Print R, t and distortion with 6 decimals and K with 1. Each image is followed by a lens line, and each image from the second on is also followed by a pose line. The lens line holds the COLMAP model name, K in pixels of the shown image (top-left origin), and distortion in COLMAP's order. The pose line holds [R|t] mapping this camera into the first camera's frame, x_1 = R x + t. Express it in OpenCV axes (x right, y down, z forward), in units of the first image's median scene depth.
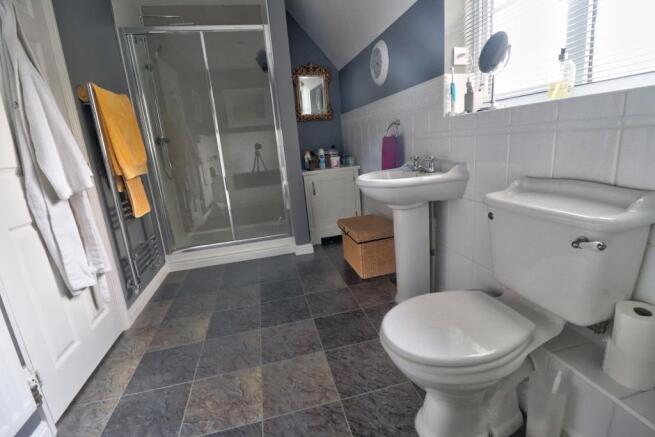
lens RADIAL K [[301.9, 0, 327.8], [0, 301.9, 216.9], [0, 0, 1]] dist [-0.011146, -0.005576]
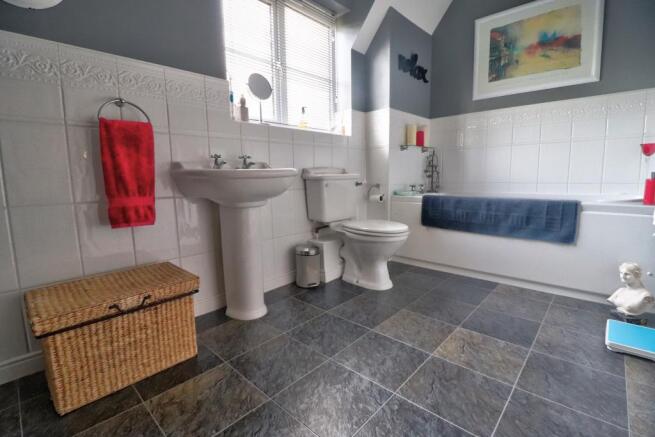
lens RADIAL K [[301.9, 0, 328.2], [0, 301.9, 215.2], [0, 0, 1]] dist [-0.011146, -0.005576]
pose [[-0.557547, -0.016566, 0.829980, -0.800933], [0.256740, 0.947343, 0.191376, -0.145464], [-0.789447, 0.319790, -0.523935, 1.616791]]
